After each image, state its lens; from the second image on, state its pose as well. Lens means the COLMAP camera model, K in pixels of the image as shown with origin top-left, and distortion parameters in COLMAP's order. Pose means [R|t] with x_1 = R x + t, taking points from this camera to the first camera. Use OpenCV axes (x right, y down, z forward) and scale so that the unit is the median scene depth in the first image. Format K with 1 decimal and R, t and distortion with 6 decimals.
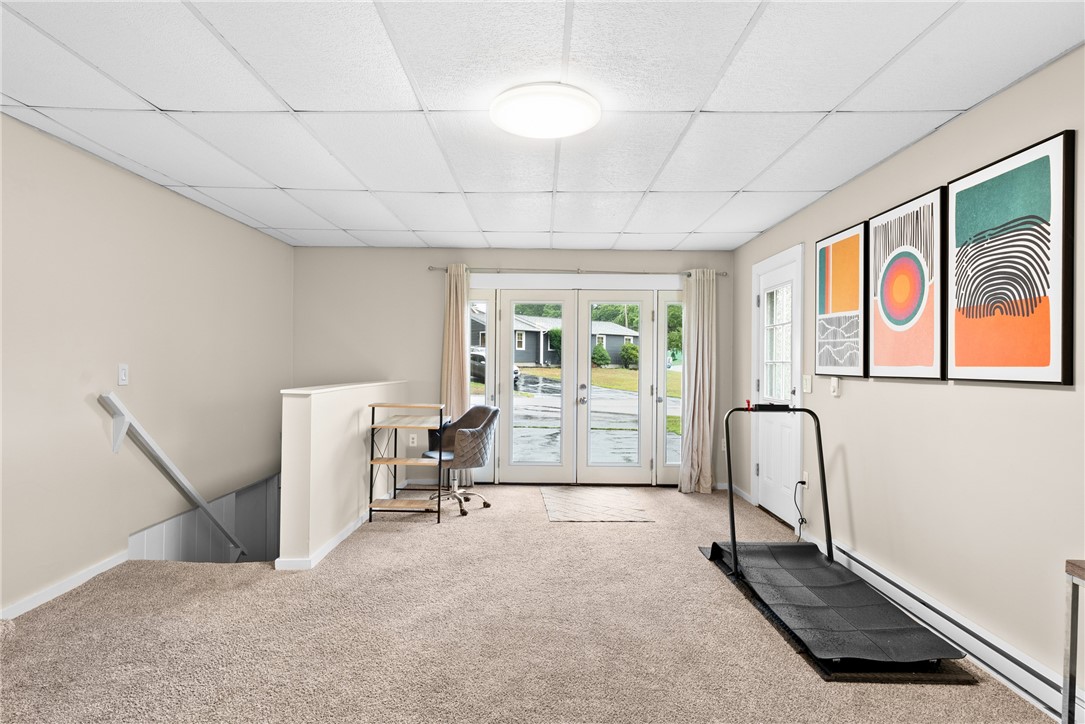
lens RADIAL K [[578.8, 0, 507.3], [0, 578.8, 355.7], [0, 0, 1]] dist [0.005290, -0.002258]
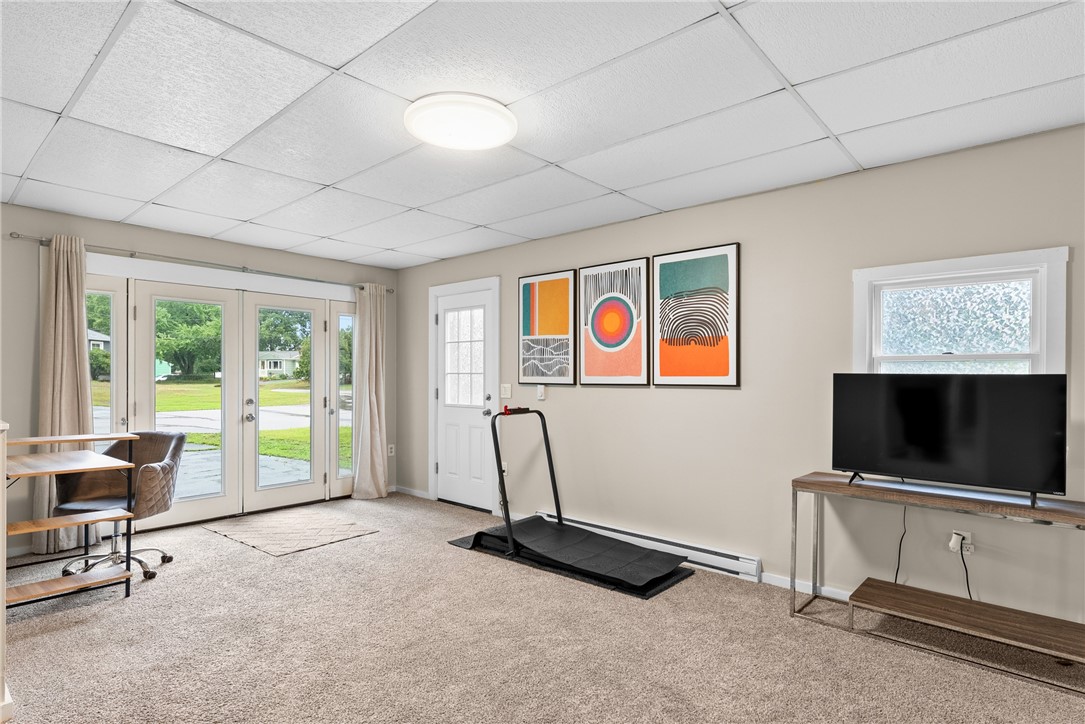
lens RADIAL K [[578.8, 0, 512.7], [0, 578.8, 370.4], [0, 0, 1]] dist [0.005290, -0.002258]
pose [[0.651465, 0.000030, 0.758678, -0.462425], [-0.006428, 0.999964, 0.005479, -0.002498], [-0.758651, -0.008446, 0.651442, 0.209079]]
